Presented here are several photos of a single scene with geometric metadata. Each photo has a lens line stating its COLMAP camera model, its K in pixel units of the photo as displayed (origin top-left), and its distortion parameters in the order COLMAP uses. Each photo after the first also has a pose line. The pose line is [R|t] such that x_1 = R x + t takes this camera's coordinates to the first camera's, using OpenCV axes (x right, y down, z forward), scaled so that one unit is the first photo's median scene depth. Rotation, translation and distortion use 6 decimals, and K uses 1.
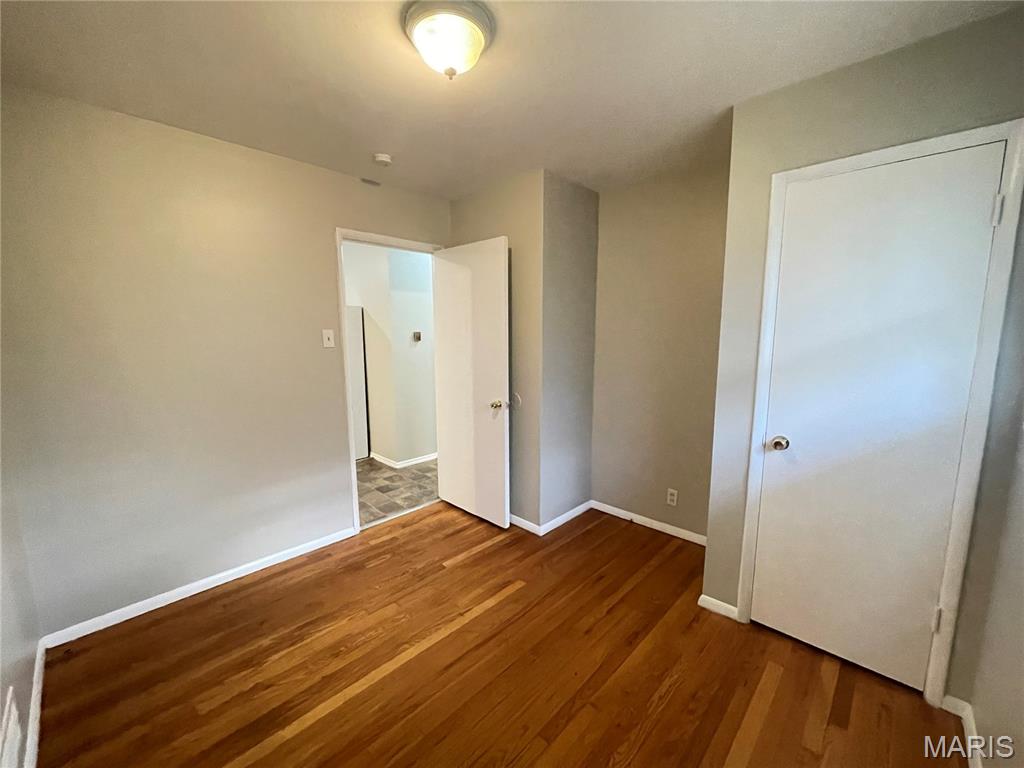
lens RADIAL K [[415.2, 0, 509.4], [0, 415.2, 384.3], [0, 0, 1]] dist [-0.003481, 0.000312]
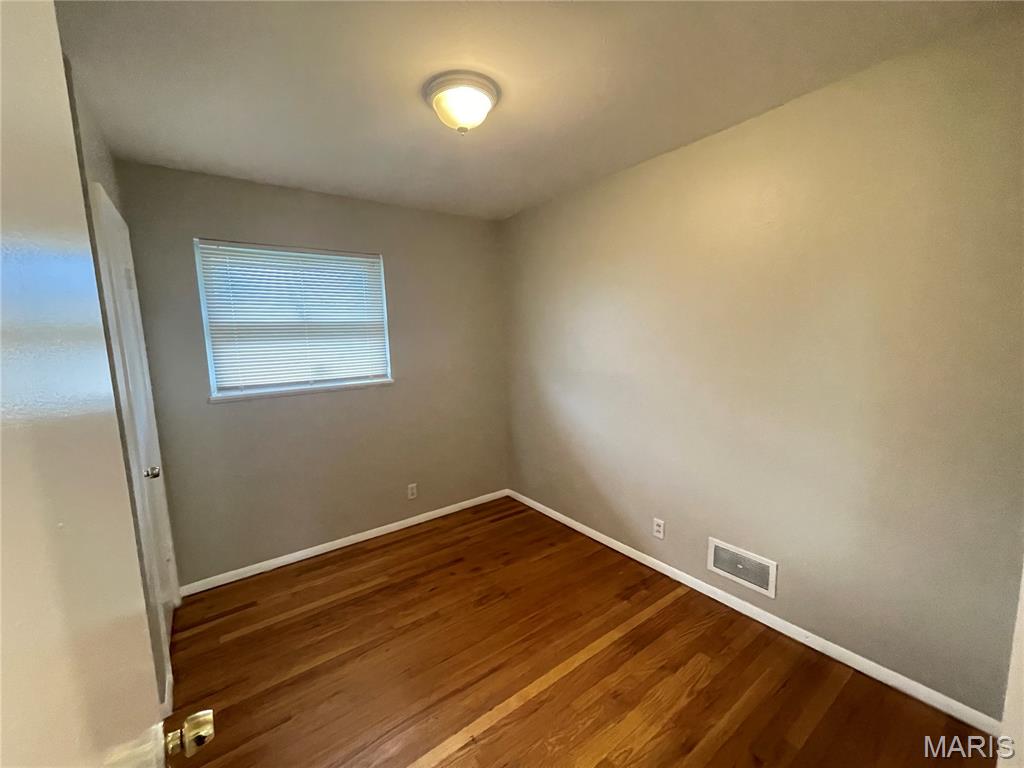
lens RADIAL K [[415.2, 0, 508.7], [0, 415.2, 383.1], [0, 0, 1]] dist [-0.003481, 0.000312]
pose [[-0.983920, 0.005808, 0.178514, -0.360427], [0.053259, 0.963543, 0.262199, -0.279047], [-0.170483, 0.267490, -0.948359, 1.779996]]
